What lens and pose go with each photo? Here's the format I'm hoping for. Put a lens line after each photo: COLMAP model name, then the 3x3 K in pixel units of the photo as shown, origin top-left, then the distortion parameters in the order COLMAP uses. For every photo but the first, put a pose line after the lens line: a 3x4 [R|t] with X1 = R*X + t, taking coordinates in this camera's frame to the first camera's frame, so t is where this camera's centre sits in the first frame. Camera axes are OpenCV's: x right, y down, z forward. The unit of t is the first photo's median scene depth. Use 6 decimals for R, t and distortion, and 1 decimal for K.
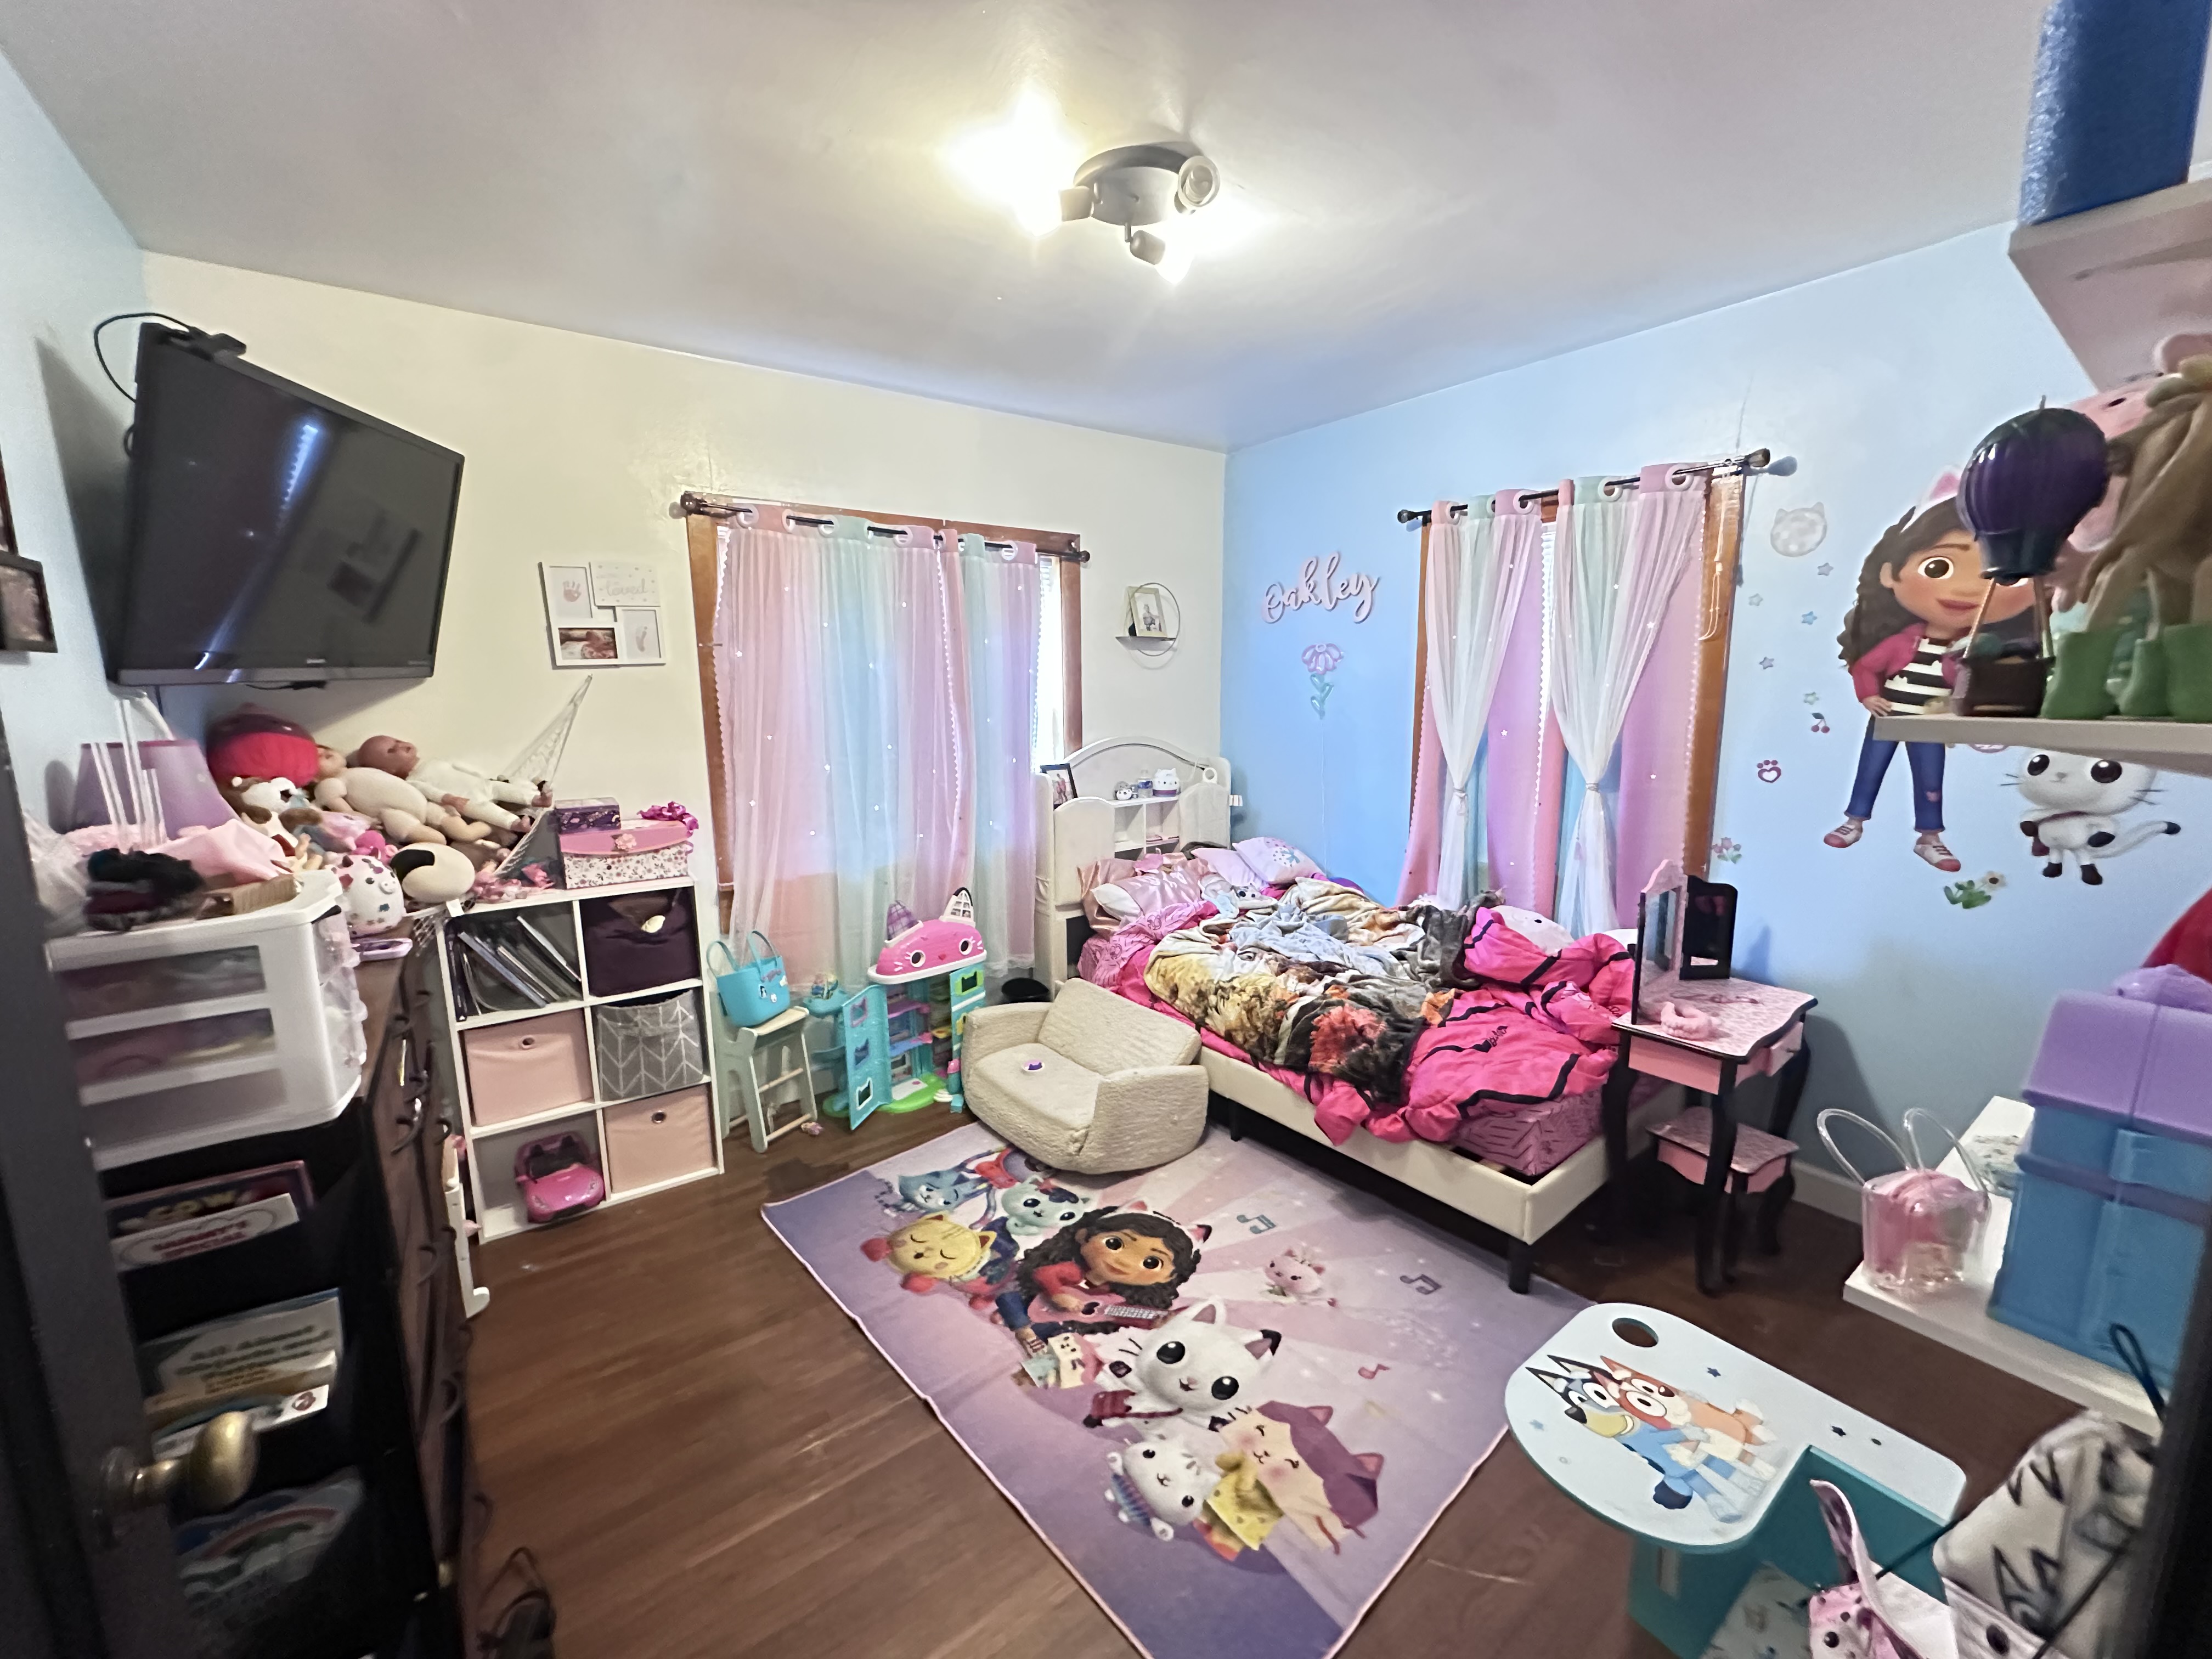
lens RADIAL K [[886.3, 0, 1109.4], [0, 886.3, 829.4], [0, 0, 1]] dist [-0.003666, 0.000254]
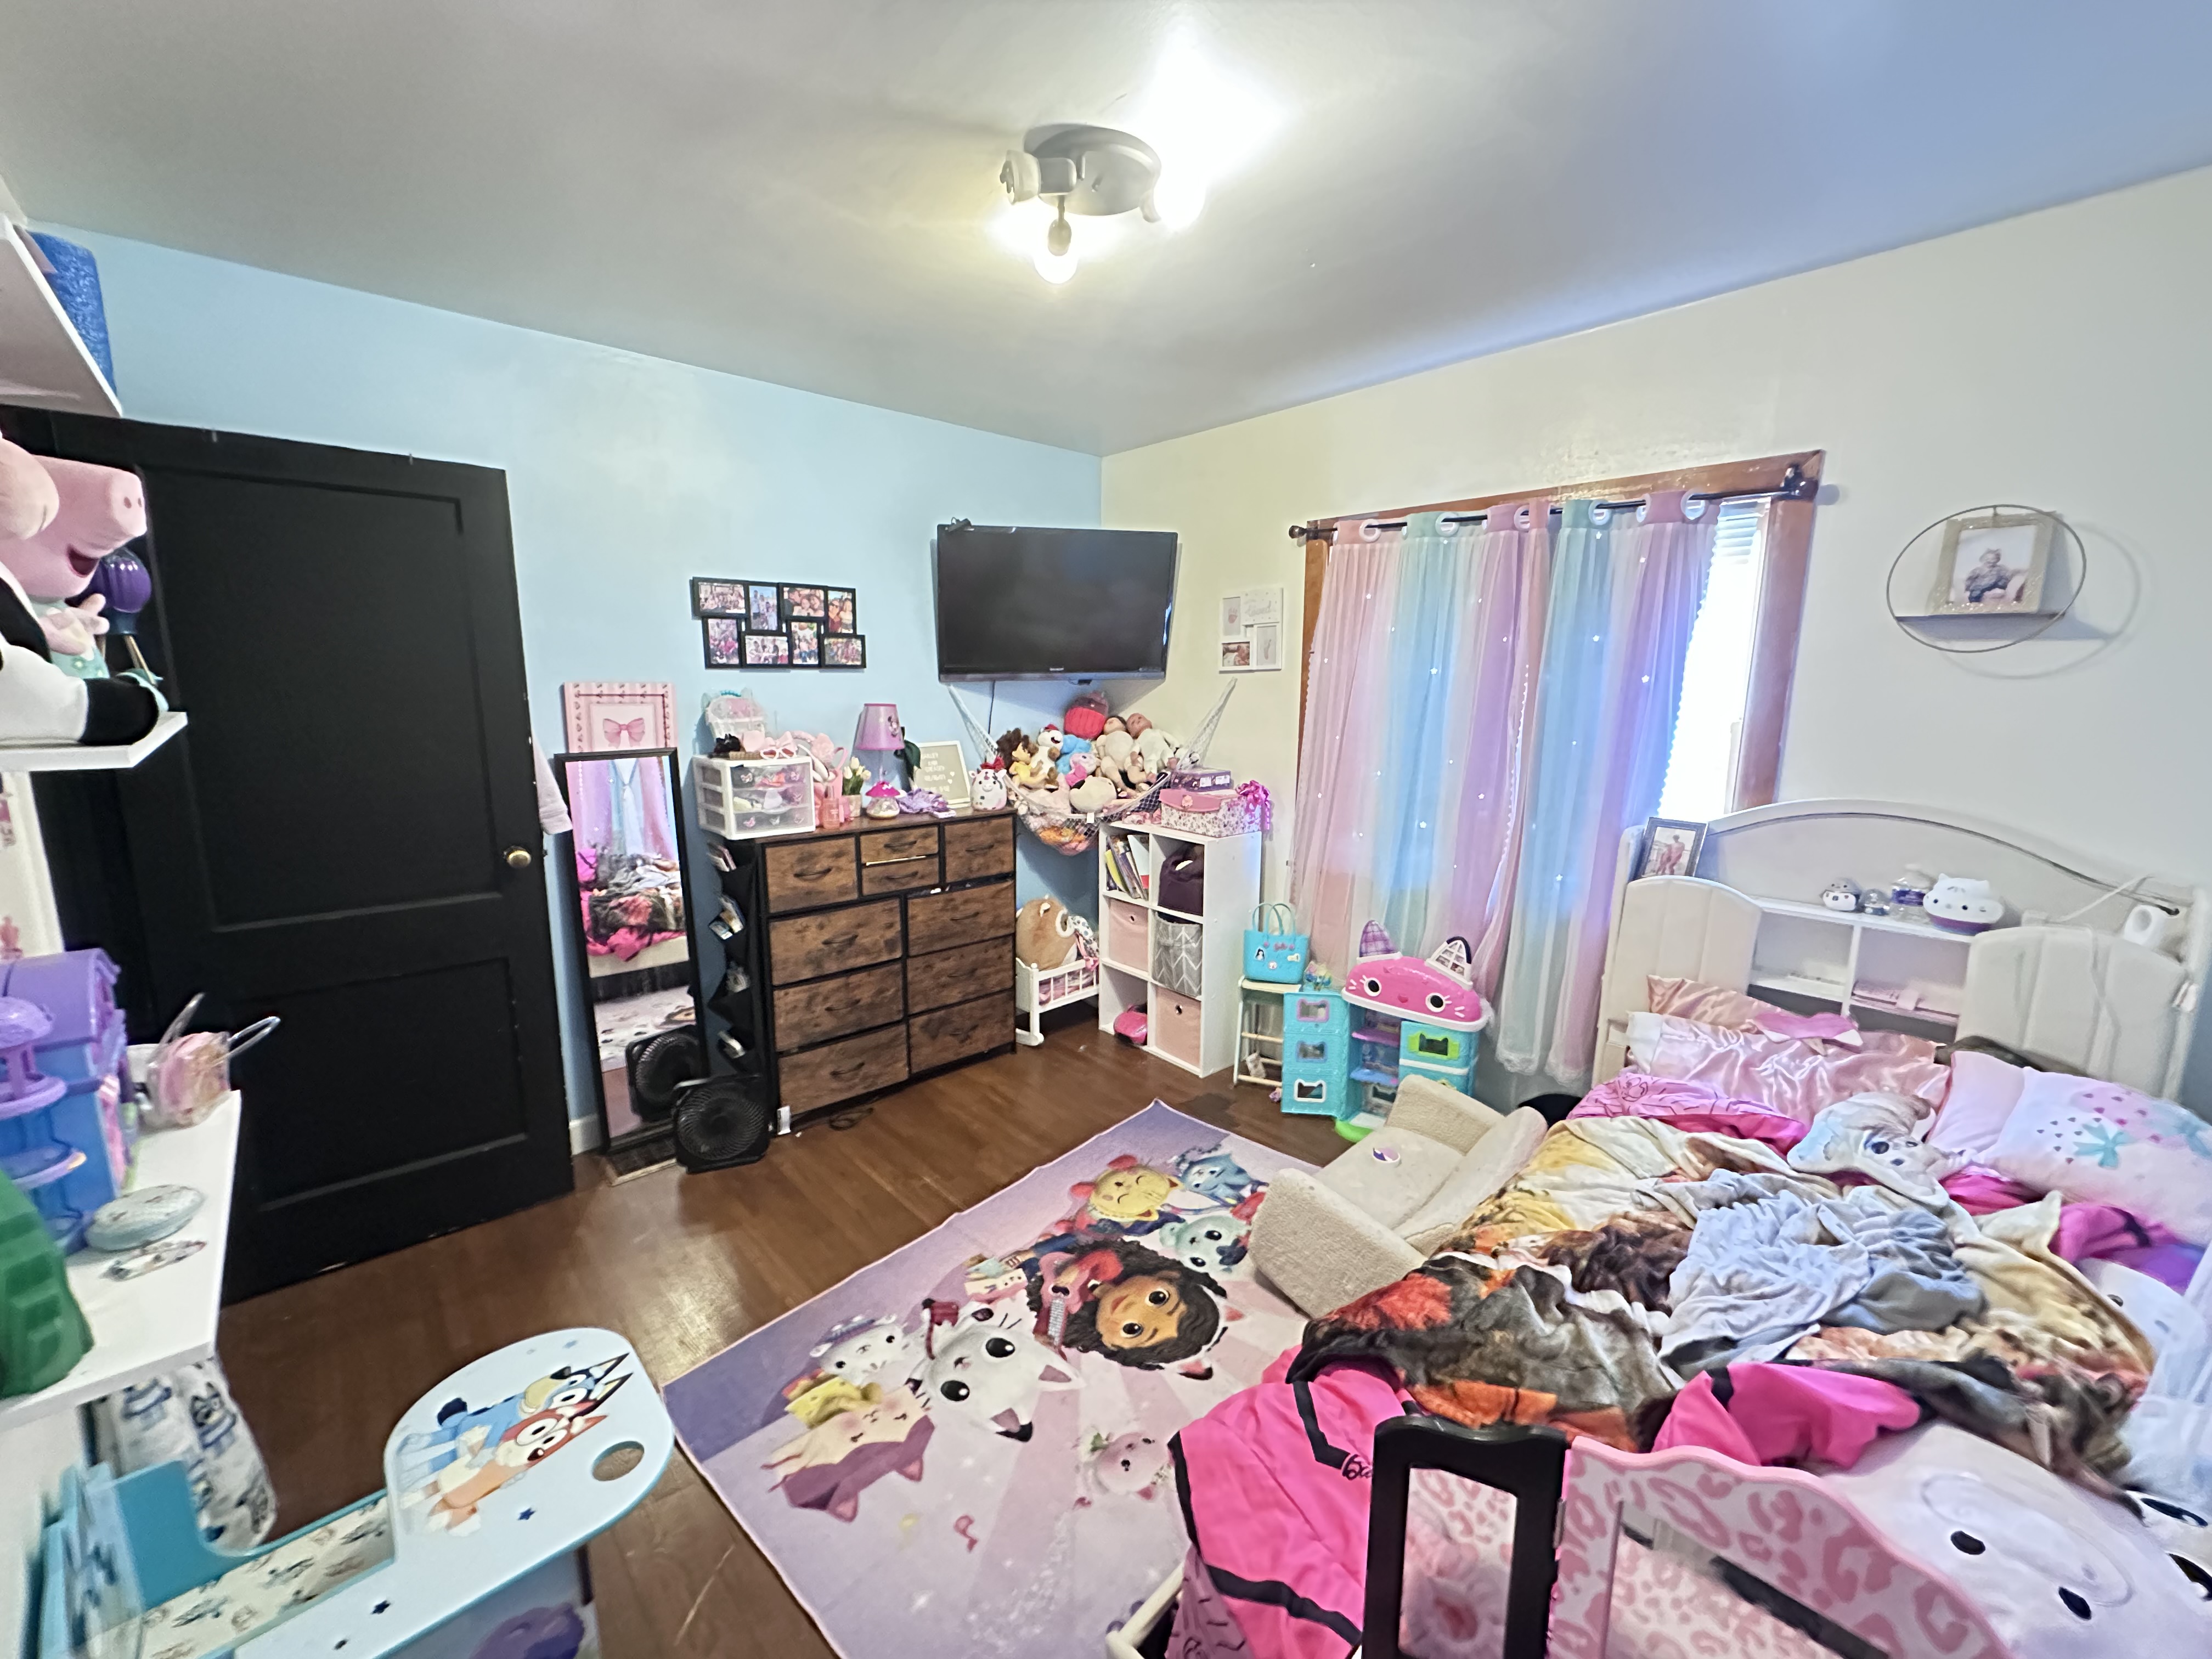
lens RADIAL K [[886.3, 0, 1106.8], [0, 886.3, 829.6], [0, 0, 1]] dist [-0.003666, 0.000254]
pose [[0.103320, 0.178358, -0.978526, 0.936196], [-0.176026, 0.971542, 0.158499, -0.166195], [0.978948, 0.155870, 0.131776, 0.856518]]
